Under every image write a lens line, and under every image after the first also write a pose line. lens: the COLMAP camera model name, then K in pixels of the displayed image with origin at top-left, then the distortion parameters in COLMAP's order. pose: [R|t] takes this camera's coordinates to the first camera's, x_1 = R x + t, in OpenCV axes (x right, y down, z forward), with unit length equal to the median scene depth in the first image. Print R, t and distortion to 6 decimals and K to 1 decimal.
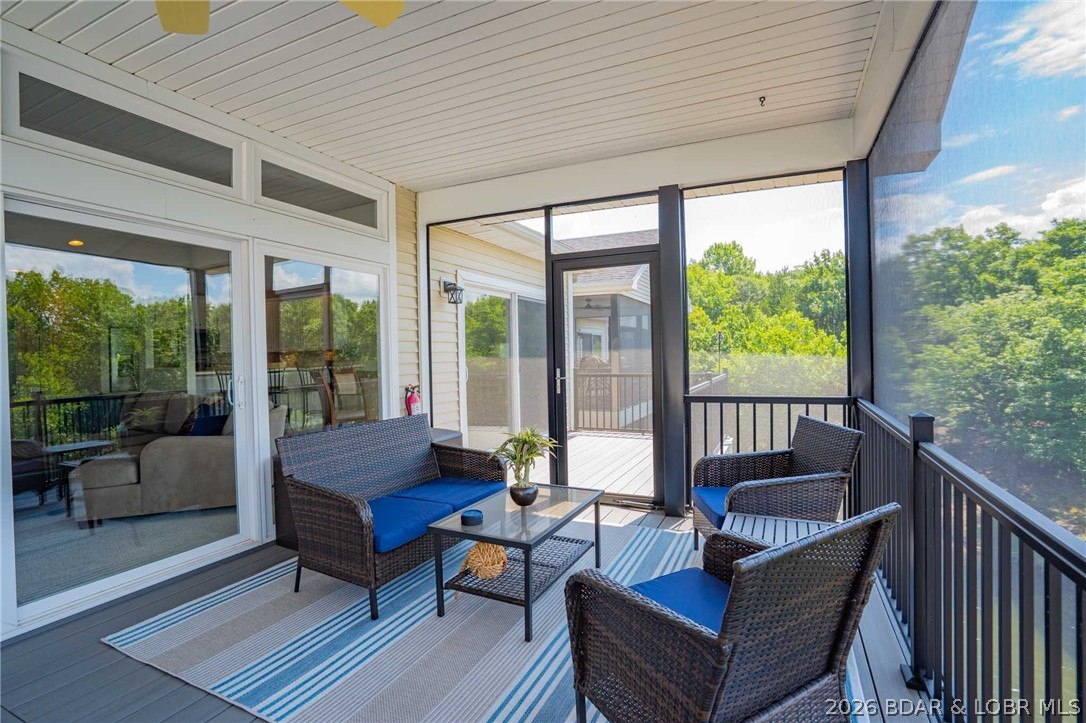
lens RADIAL K [[505.7, 0, 547.3], [0, 505.7, 357.6], [0, 0, 1]] dist [-0.043328, 0.009464]
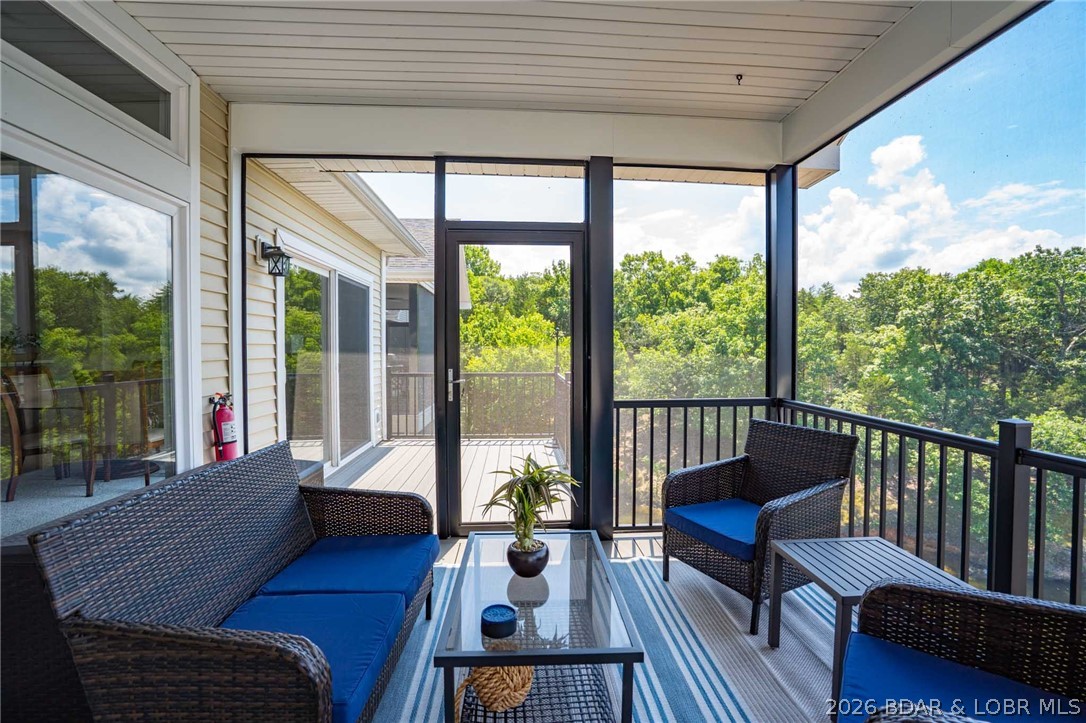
lens RADIAL K [[505.7, 0, 546.3], [0, 505.7, 358.7], [0, 0, 1]] dist [-0.043328, 0.009464]
pose [[0.879017, 0.010196, 0.476682, -0.097924], [-0.014485, 0.999881, 0.005324, -0.000287], [-0.476570, -0.011584, 0.879060, 0.112616]]
